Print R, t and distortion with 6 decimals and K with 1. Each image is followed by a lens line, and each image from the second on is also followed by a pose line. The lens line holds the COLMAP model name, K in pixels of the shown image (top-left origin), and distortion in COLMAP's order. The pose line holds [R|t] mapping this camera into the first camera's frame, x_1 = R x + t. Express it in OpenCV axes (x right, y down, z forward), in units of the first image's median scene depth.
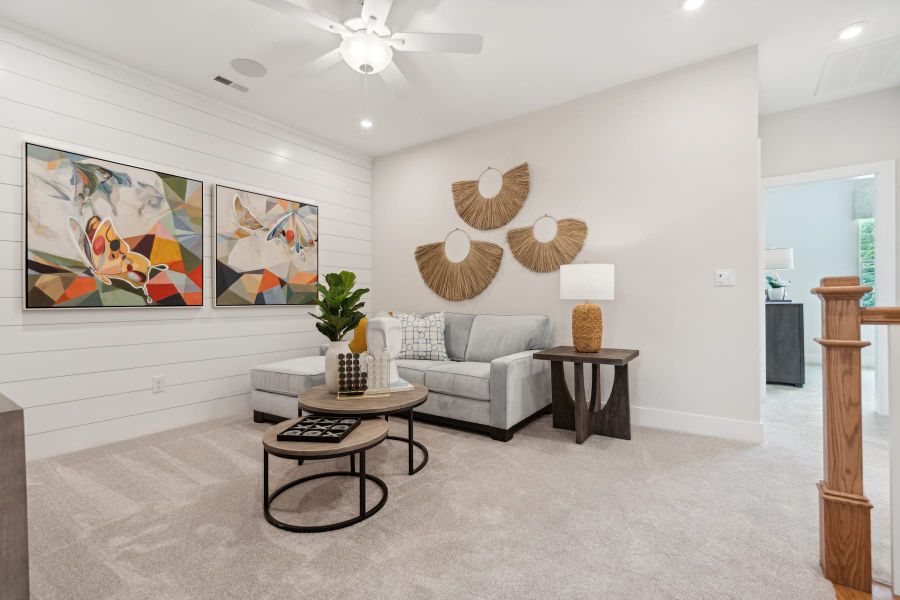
lens RADIAL K [[406.2, 0, 444.4], [0, 406.2, 297.7], [0, 0, 1]] dist [-0.005195, -0.000420]
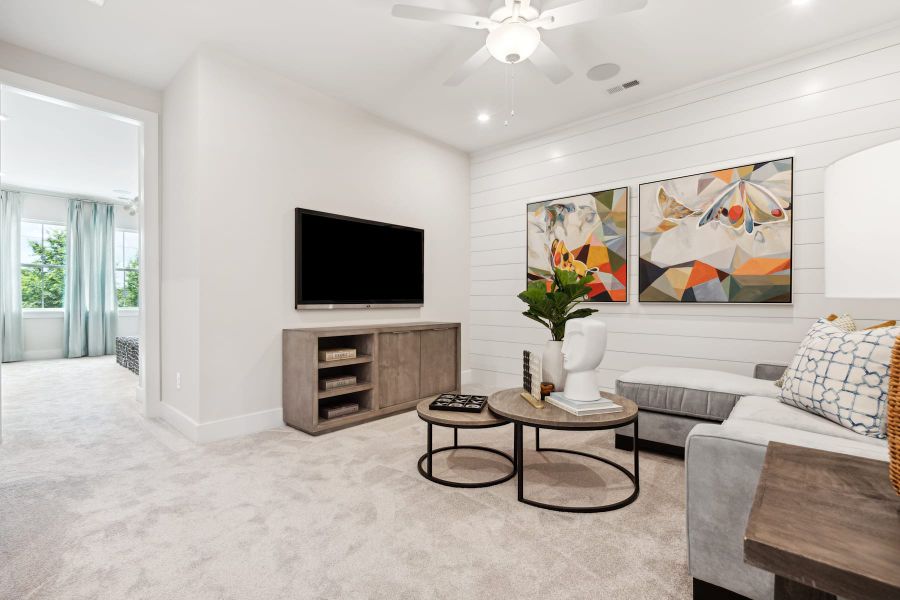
lens RADIAL K [[406.2, 0, 444.4], [0, 406.2, 300.7], [0, 0, 1]] dist [-0.005195, -0.000420]
pose [[-0.114927, 0.011439, -0.993308, 0.522669], [0.008643, 0.999907, 0.010515, 0.001336], [0.993336, -0.007377, -0.115015, 0.626943]]
